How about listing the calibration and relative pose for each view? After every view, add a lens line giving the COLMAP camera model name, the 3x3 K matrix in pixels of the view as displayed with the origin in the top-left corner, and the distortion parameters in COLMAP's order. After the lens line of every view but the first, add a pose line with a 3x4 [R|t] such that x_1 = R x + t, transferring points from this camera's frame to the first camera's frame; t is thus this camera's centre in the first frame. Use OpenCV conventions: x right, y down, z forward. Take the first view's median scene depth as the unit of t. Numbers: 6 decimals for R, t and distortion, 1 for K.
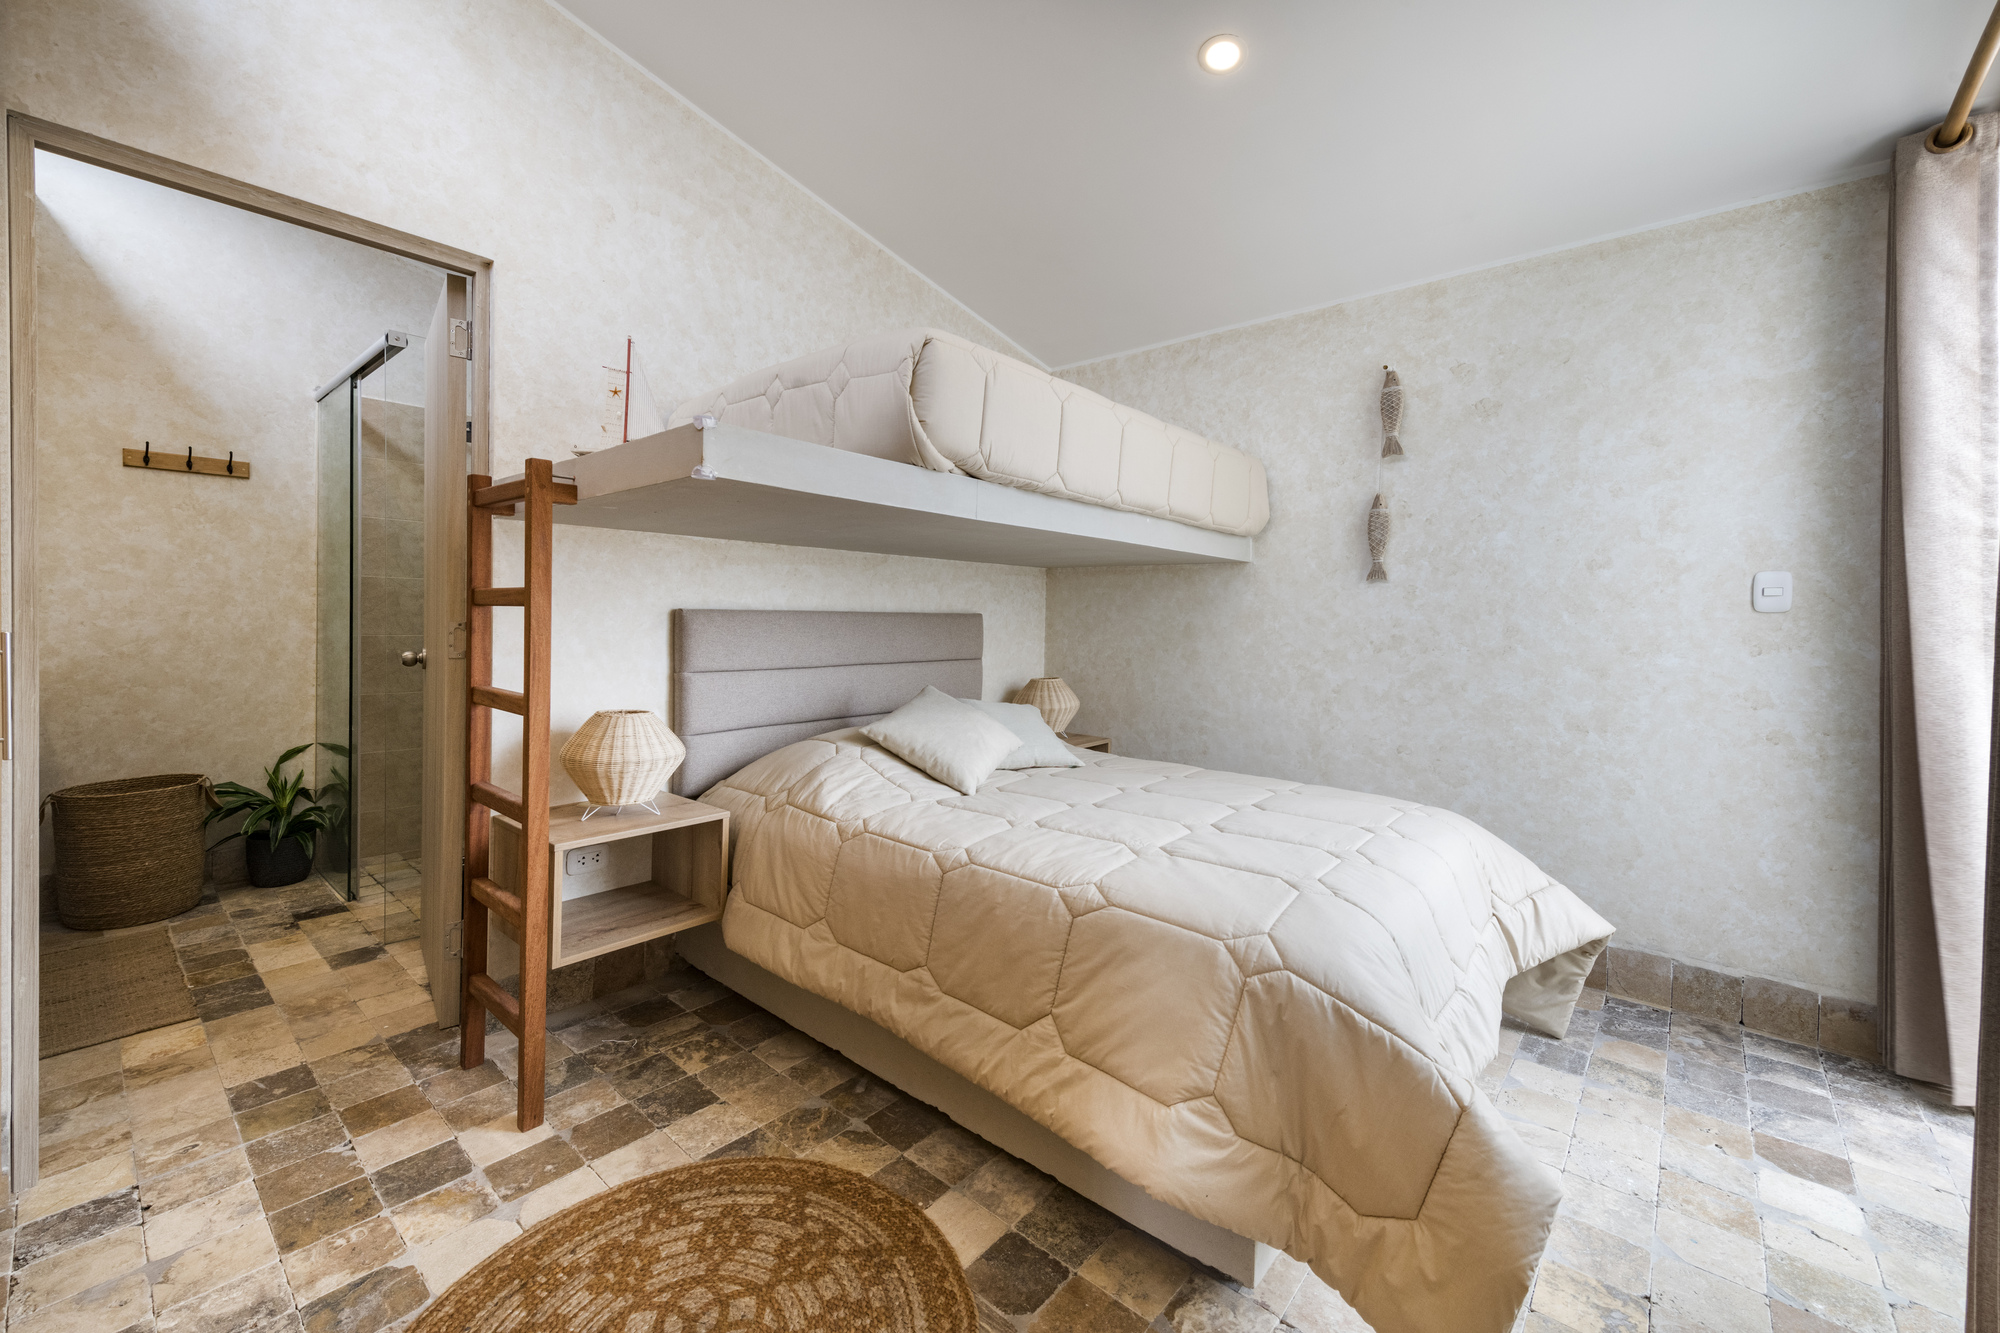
lens RADIAL K [[790.4, 0, 998.9], [0, 790.4, 613.7], [0, 0, 1]] dist [0.012186, -0.000181]
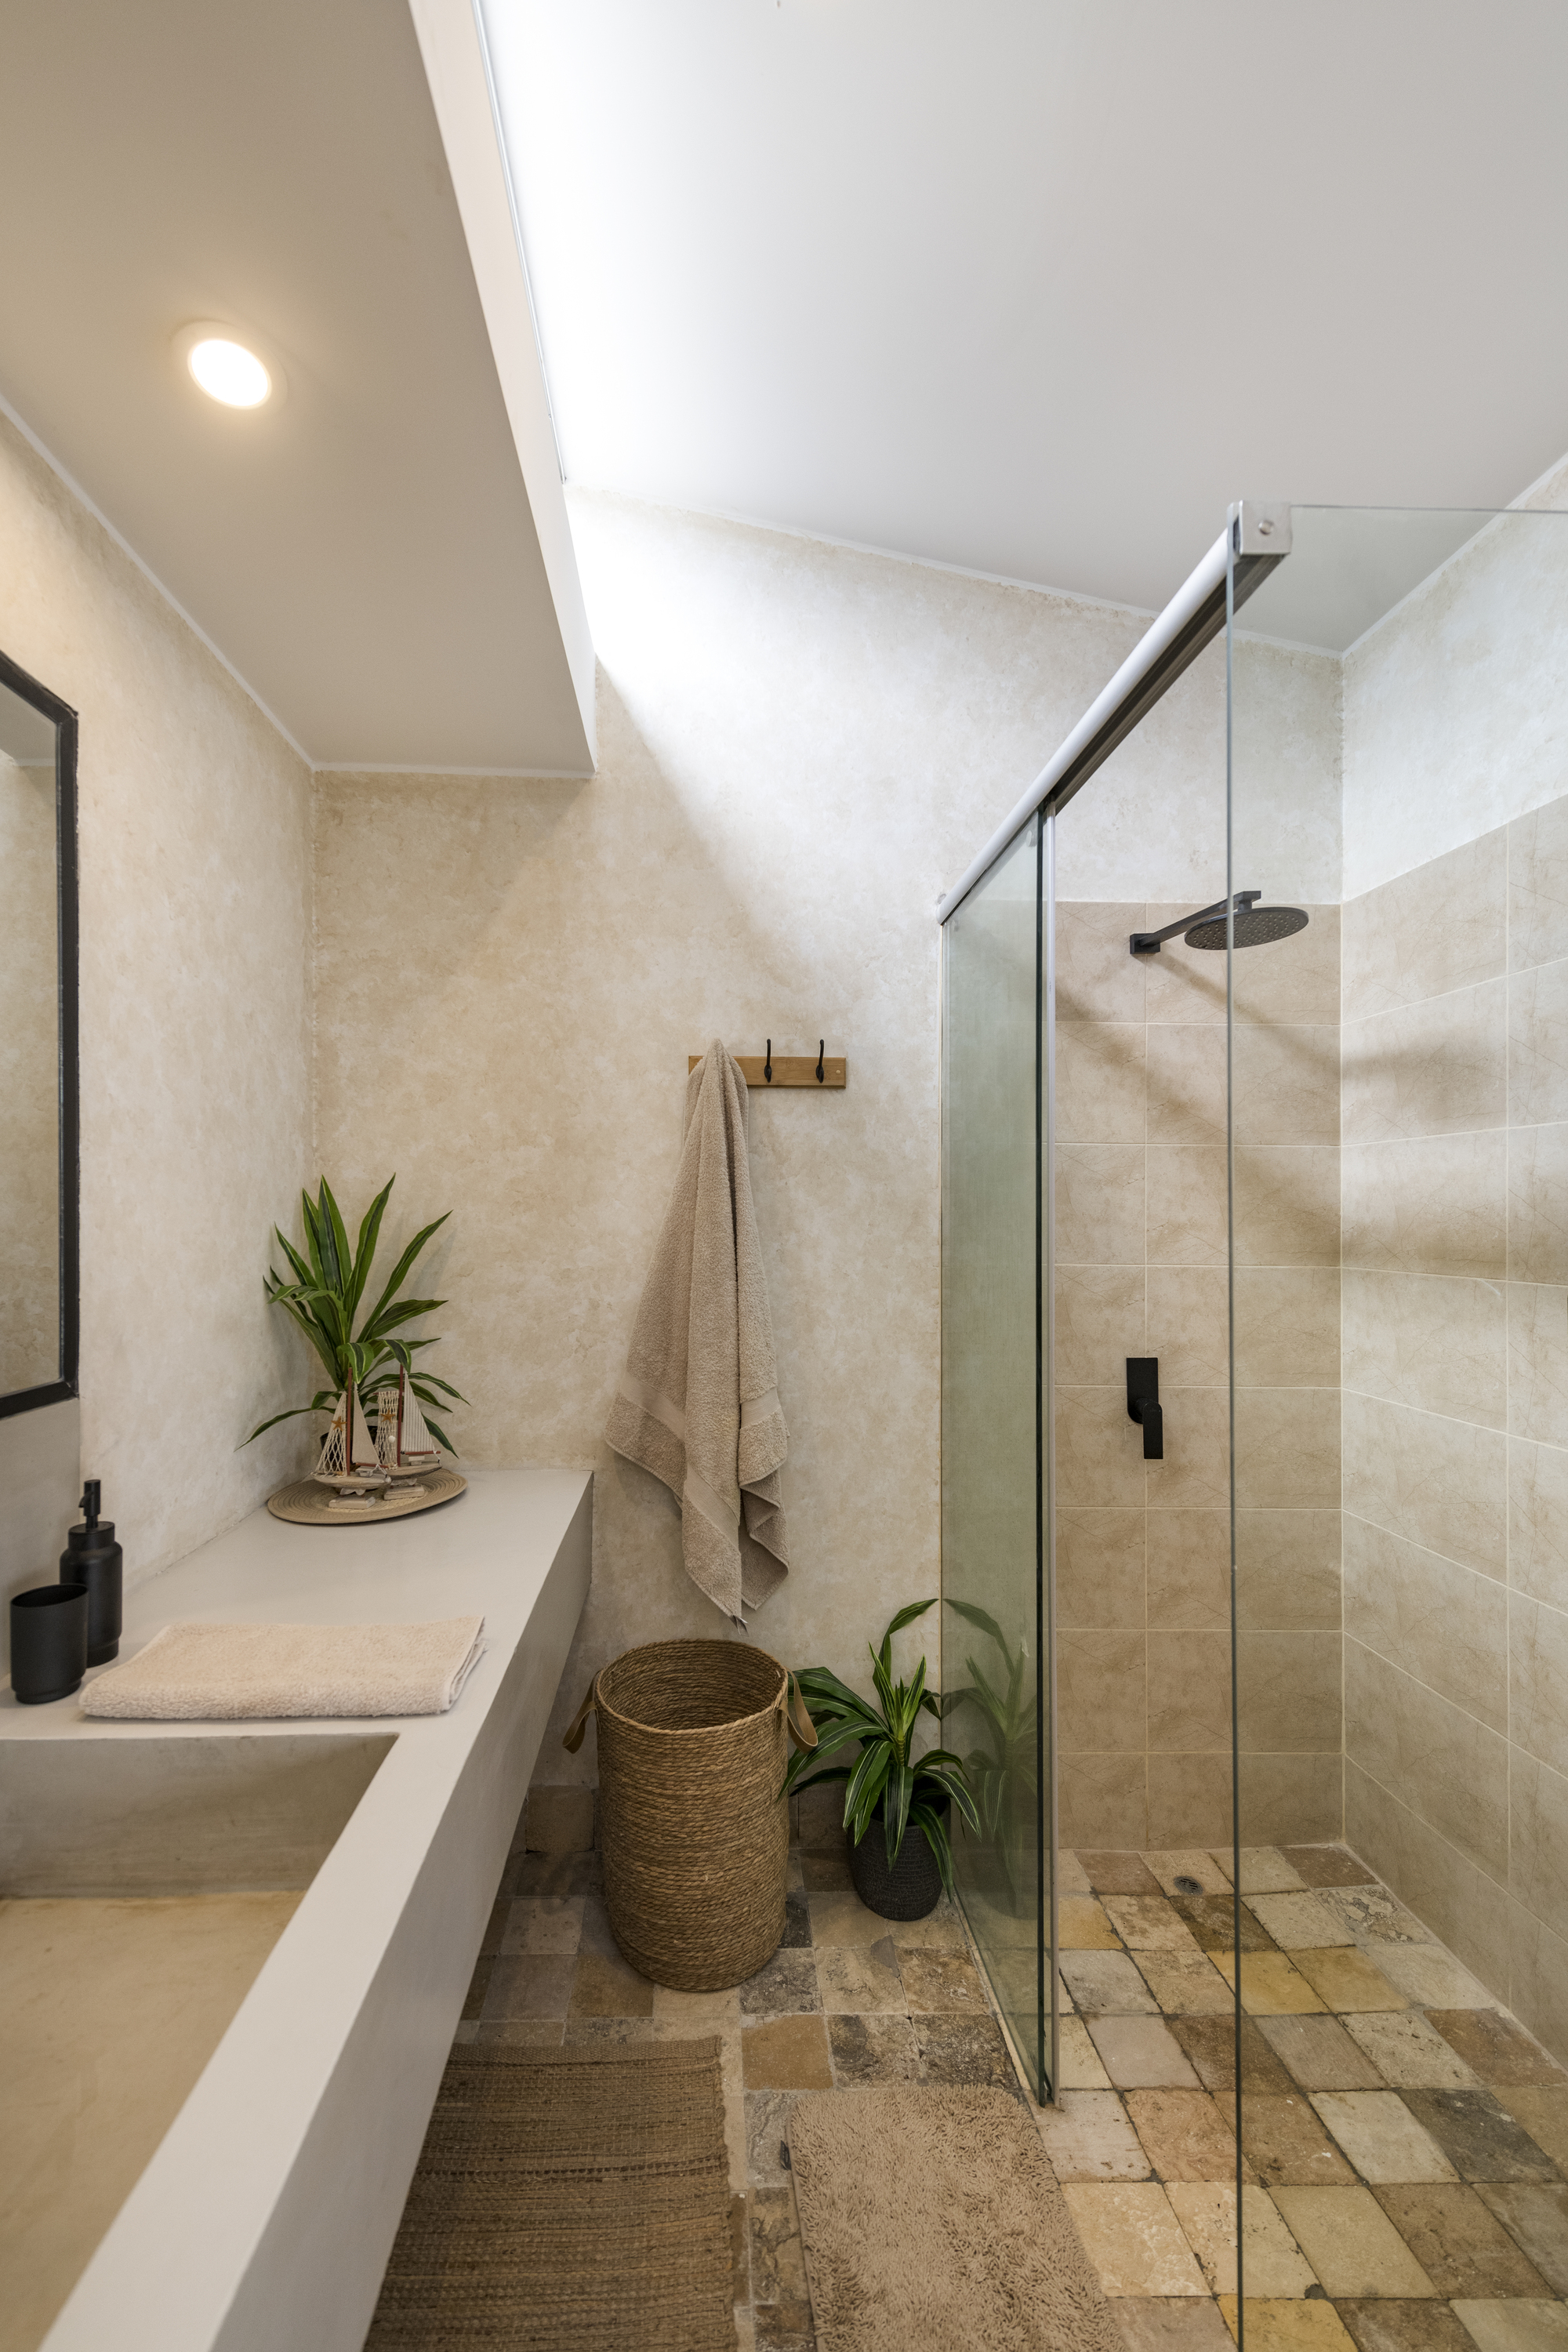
lens RADIAL K [[933.3, 0, 774.8], [0, 933.3, 1183.4], [0, 0, 1]] dist [-0.016718, 0.000025]
pose [[0.689196, -0.013747, -0.724445, -0.519586], [0.002002, 0.999852, -0.017069, -0.094745], [0.724572, 0.010314, 0.689122, 0.536845]]
